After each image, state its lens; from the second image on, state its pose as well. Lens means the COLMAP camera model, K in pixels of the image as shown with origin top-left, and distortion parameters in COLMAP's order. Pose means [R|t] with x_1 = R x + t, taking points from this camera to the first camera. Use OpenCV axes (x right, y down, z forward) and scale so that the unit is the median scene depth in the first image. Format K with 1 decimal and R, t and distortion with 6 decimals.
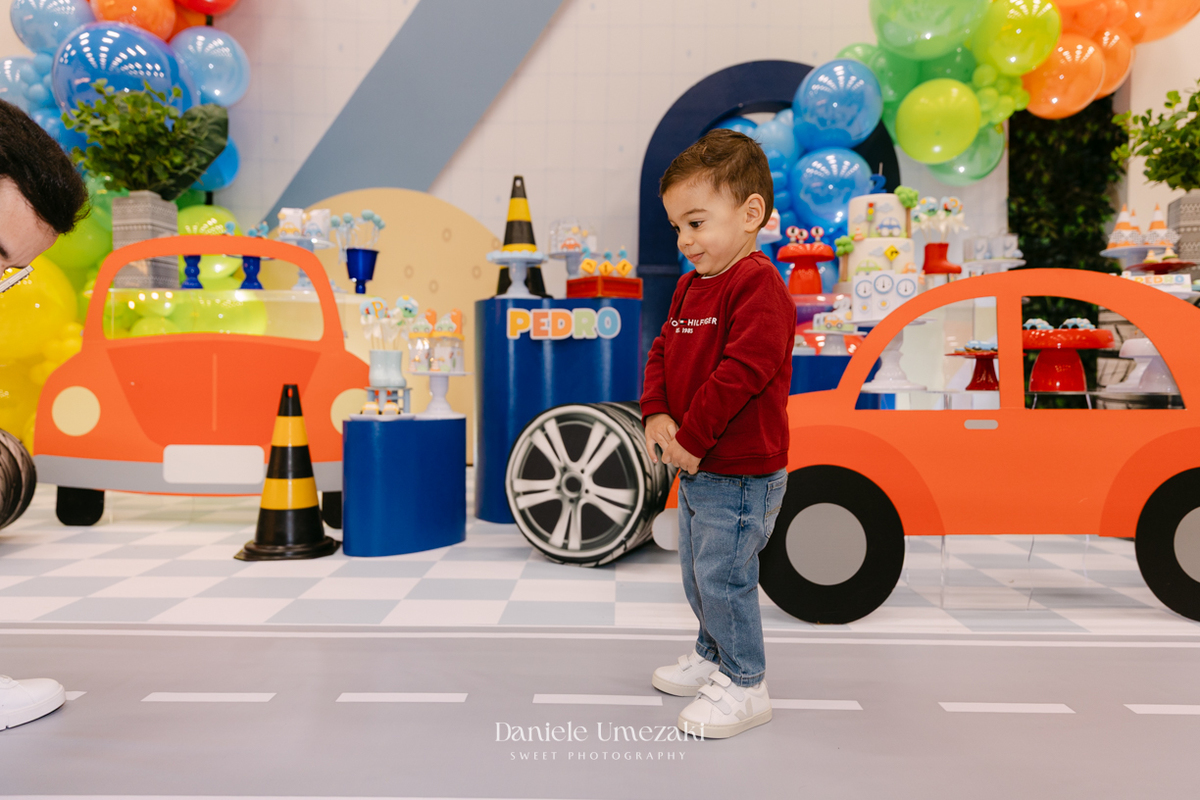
lens RADIAL K [[817.5, 0, 607.1], [0, 817.5, 391.8], [0, 0, 1]] dist [0.000108, -0.005185]
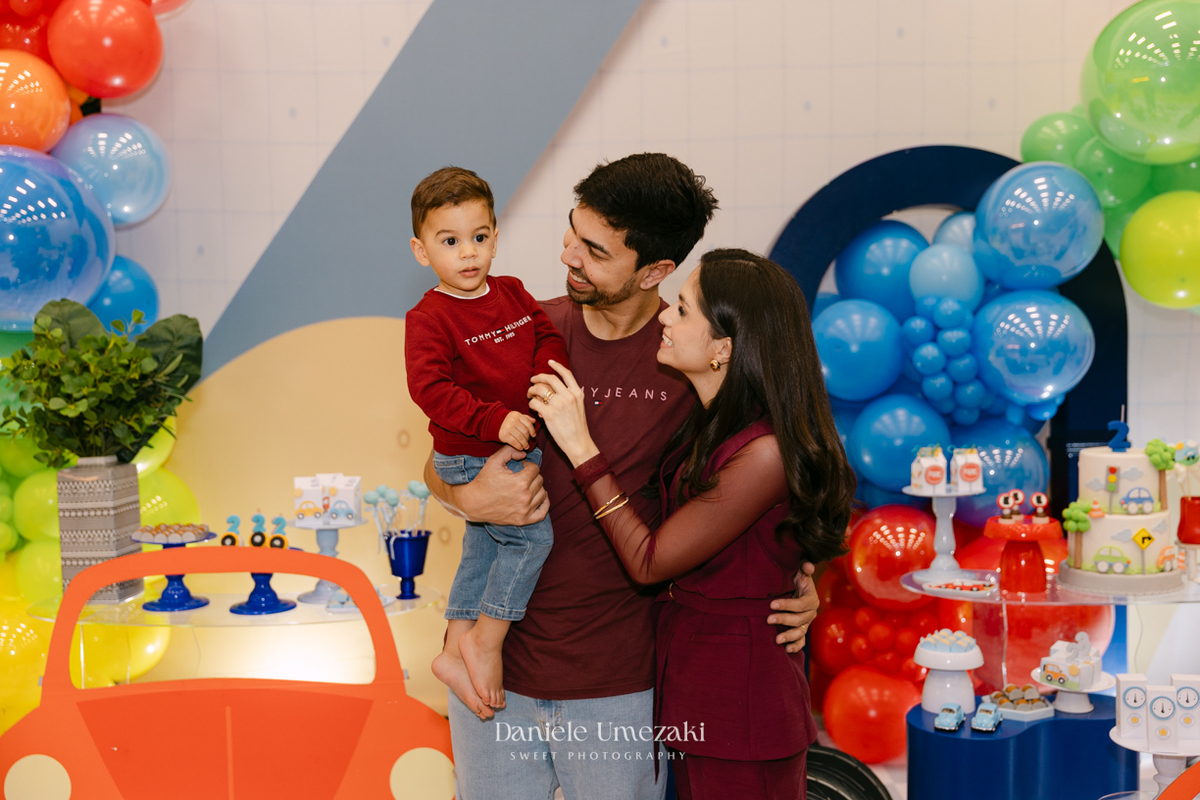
lens RADIAL K [[1353.4, 0, 610.7], [0, 1353.4, 387.7], [0, 0, 1]] dist [-0.017226, 0.000000]
pose [[0.999307, -0.032780, 0.017642, -0.139648], [0.032355, 0.999191, 0.023865, -0.326744], [-0.018410, -0.023277, 0.999560, -0.194034]]
